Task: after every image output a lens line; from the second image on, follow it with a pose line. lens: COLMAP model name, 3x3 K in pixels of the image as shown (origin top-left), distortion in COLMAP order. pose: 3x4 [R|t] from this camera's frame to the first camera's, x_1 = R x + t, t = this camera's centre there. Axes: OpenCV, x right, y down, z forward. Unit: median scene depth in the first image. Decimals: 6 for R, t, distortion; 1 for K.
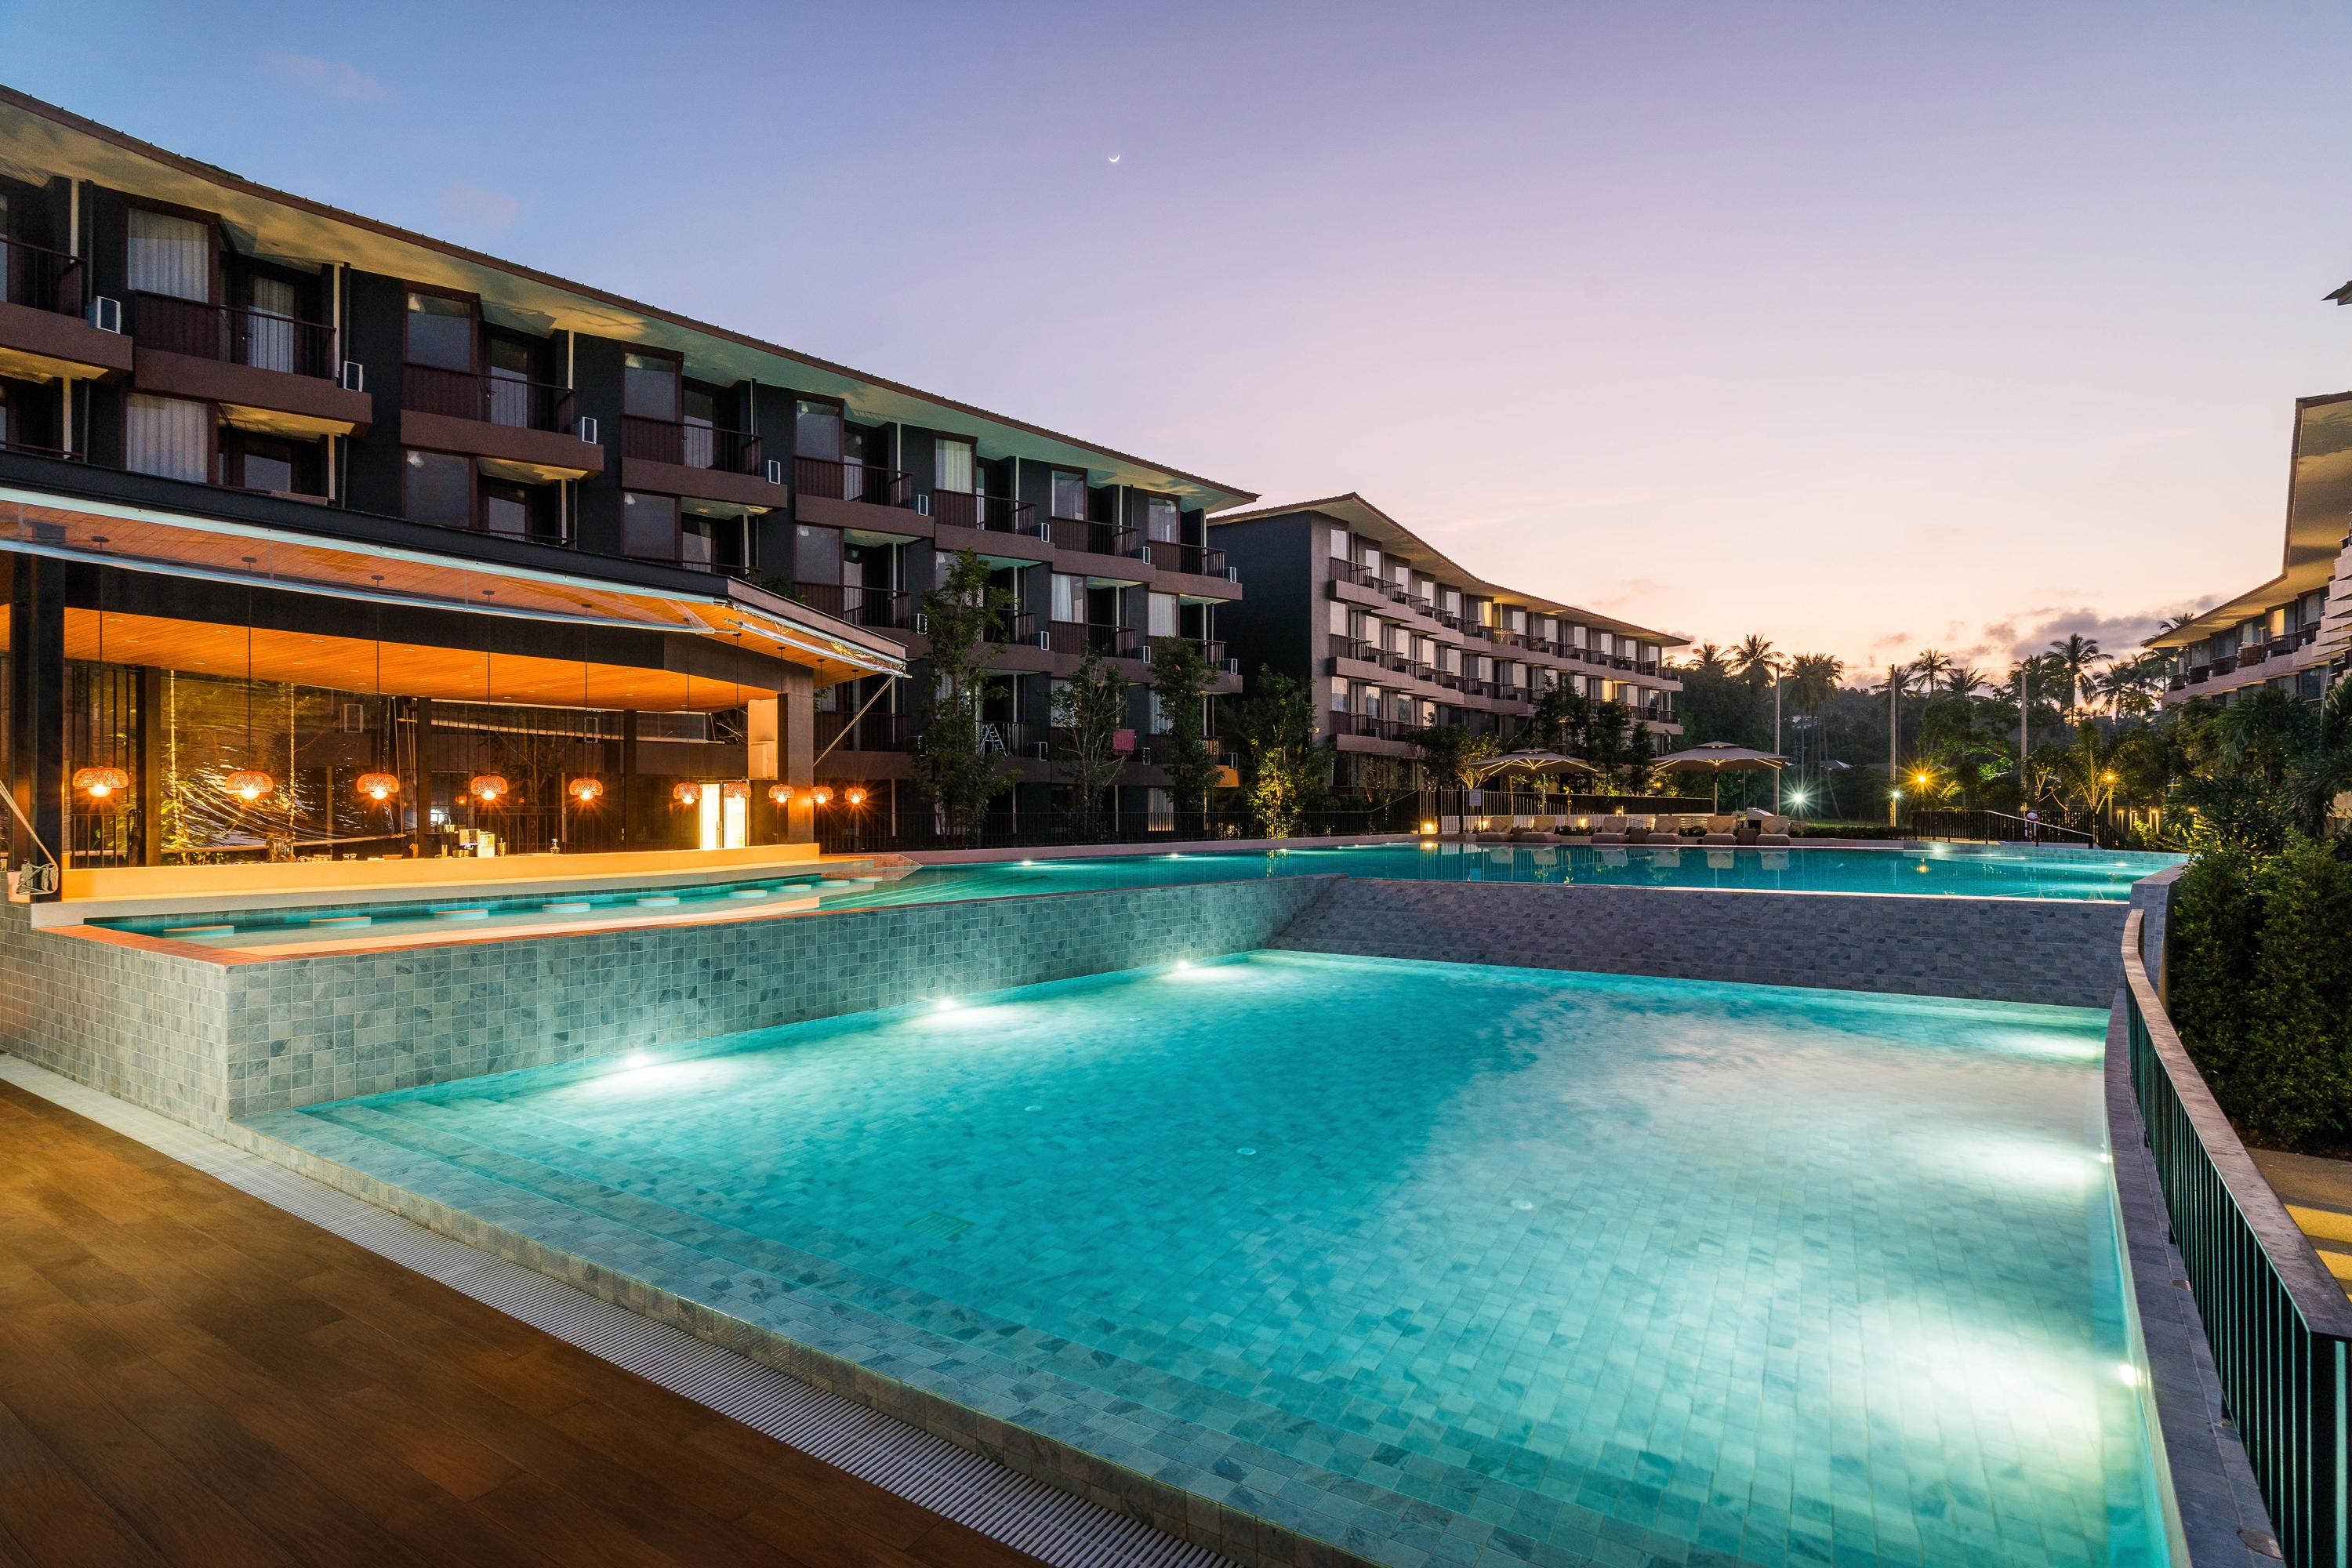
lens RADIAL K [[1055.6, 0, 1176.0], [0, 1055.6, 784.0], [0, 0, 1]] dist [-0.001041, -0.000760]
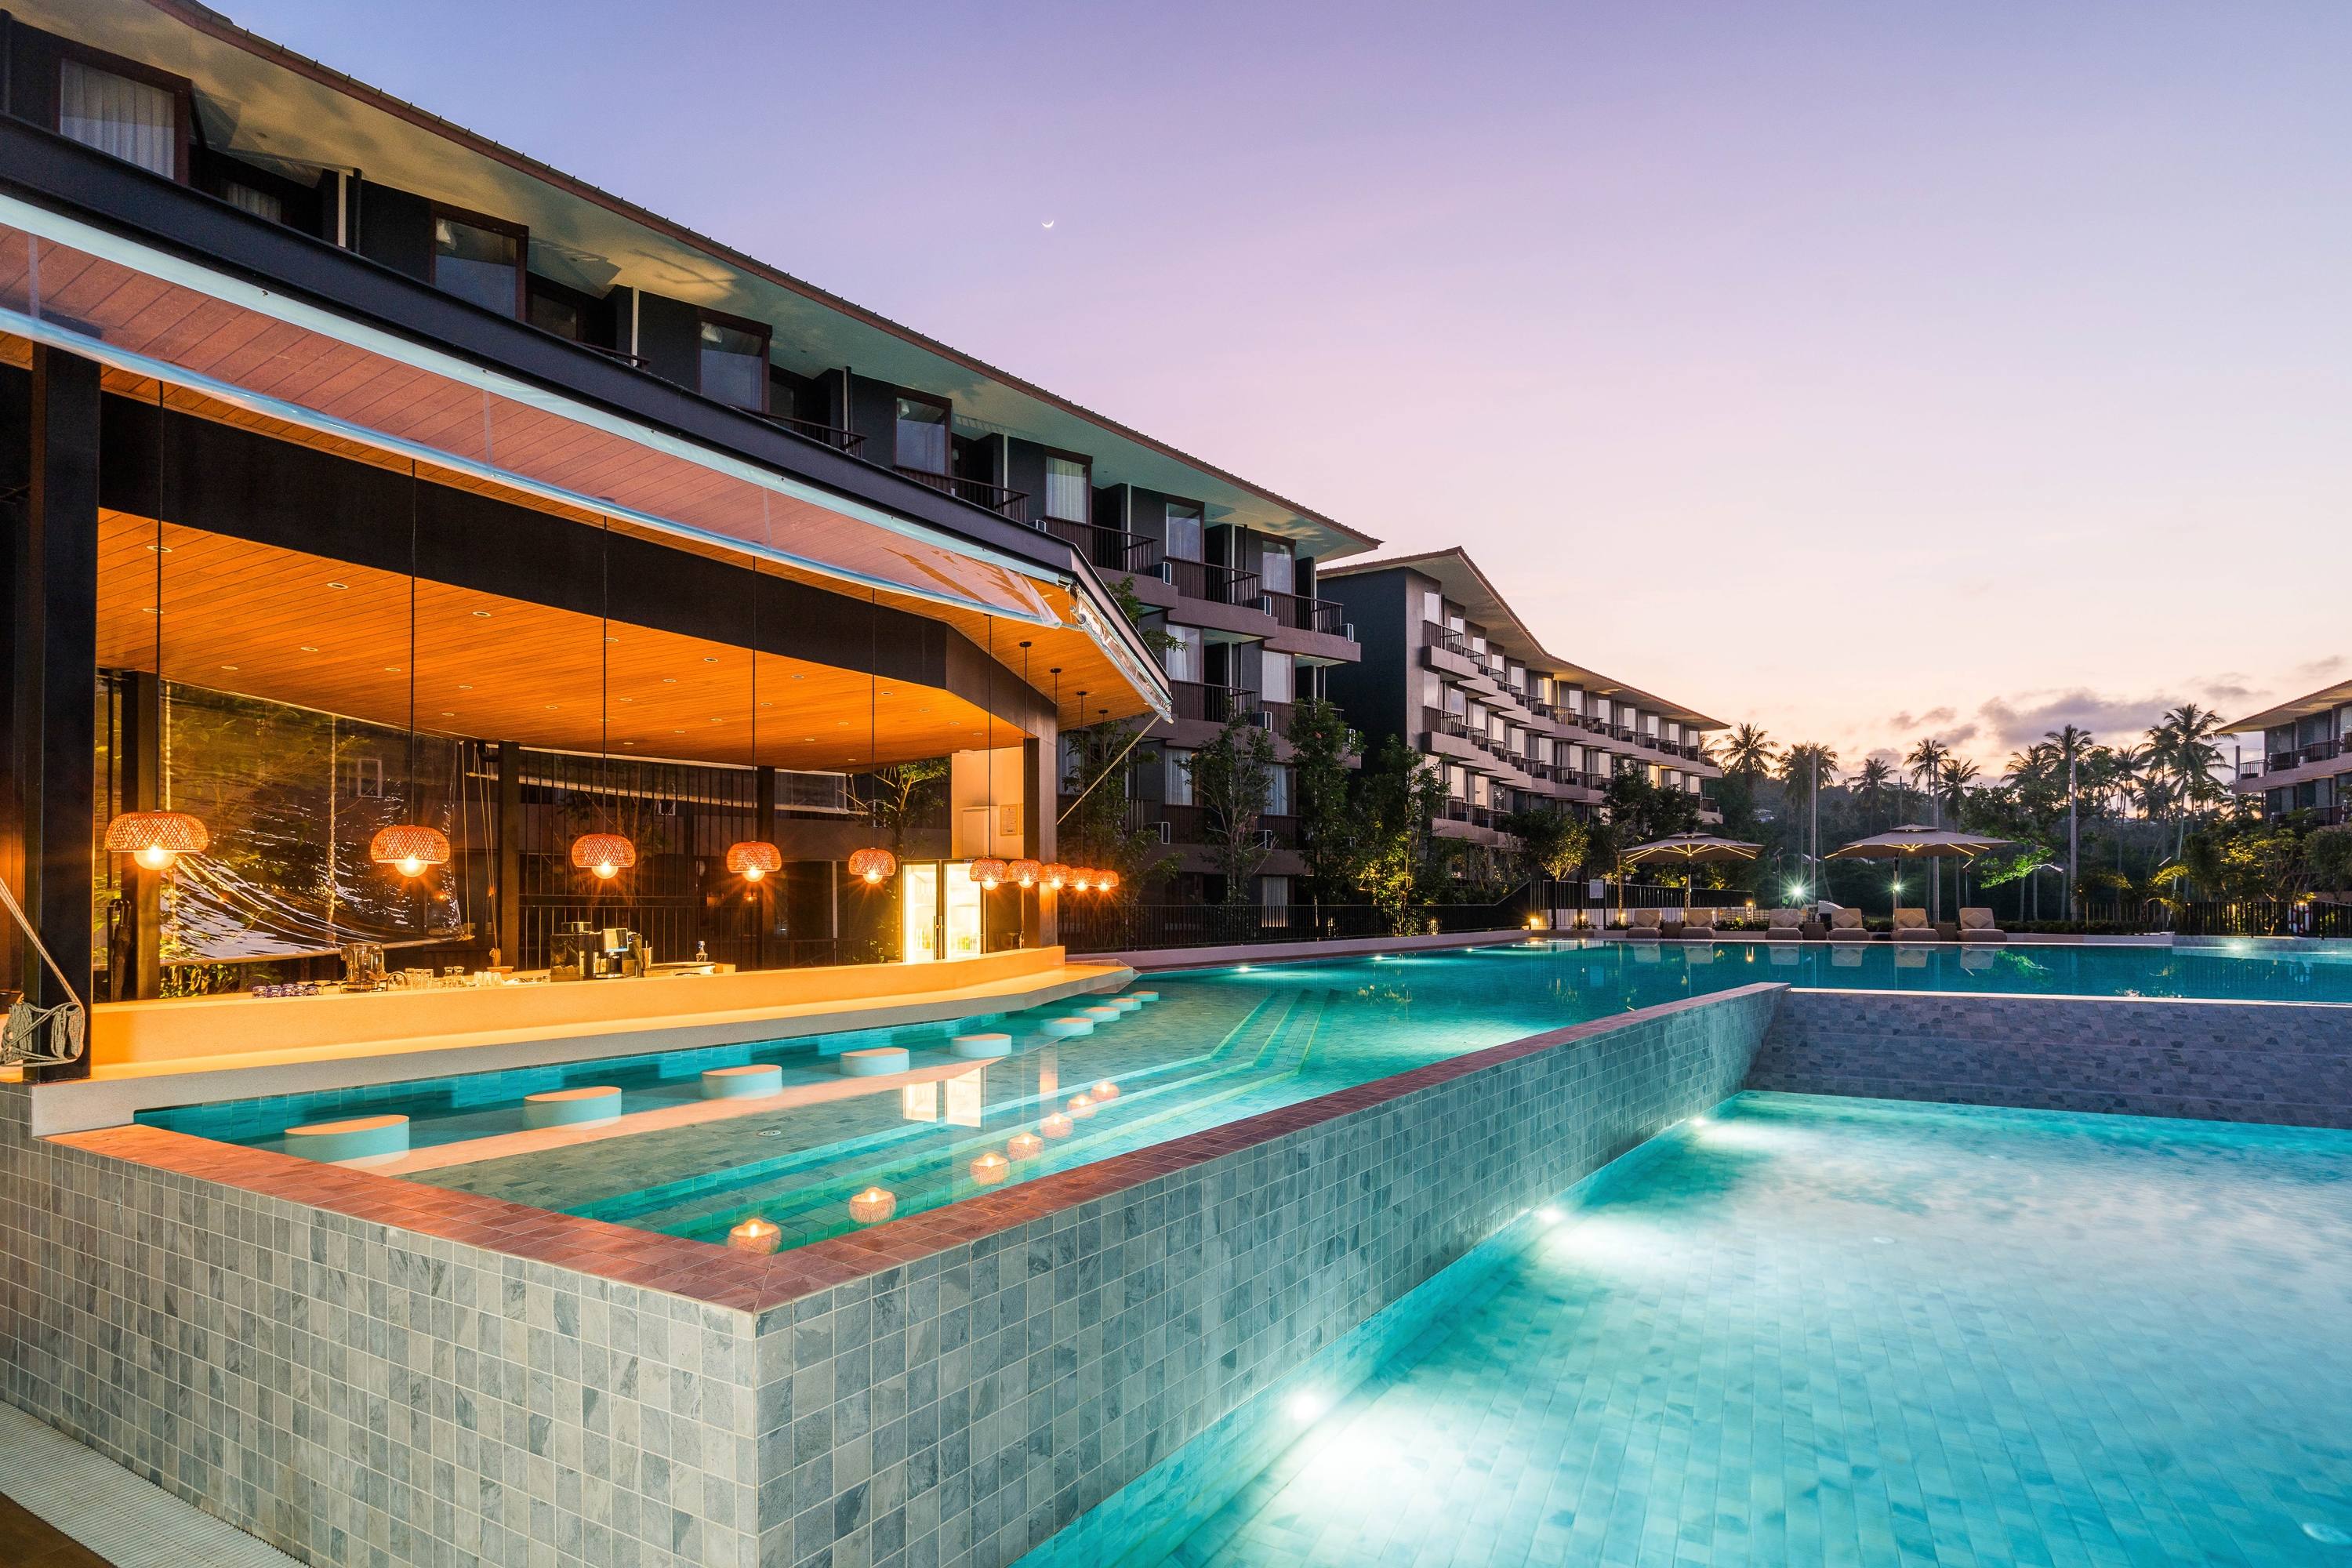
lens RADIAL K [[1090.9, 0, 1178.0], [0, 1090.9, 870.2], [0, 0, 1]] dist [-0.004334, 0.000614]
pose [[0.998203, 0.000490, 0.059927, -0.214679], [-0.000061, 0.999974, -0.007149, 0.006364], [-0.059929, 0.007132, 0.998177, 0.170175]]
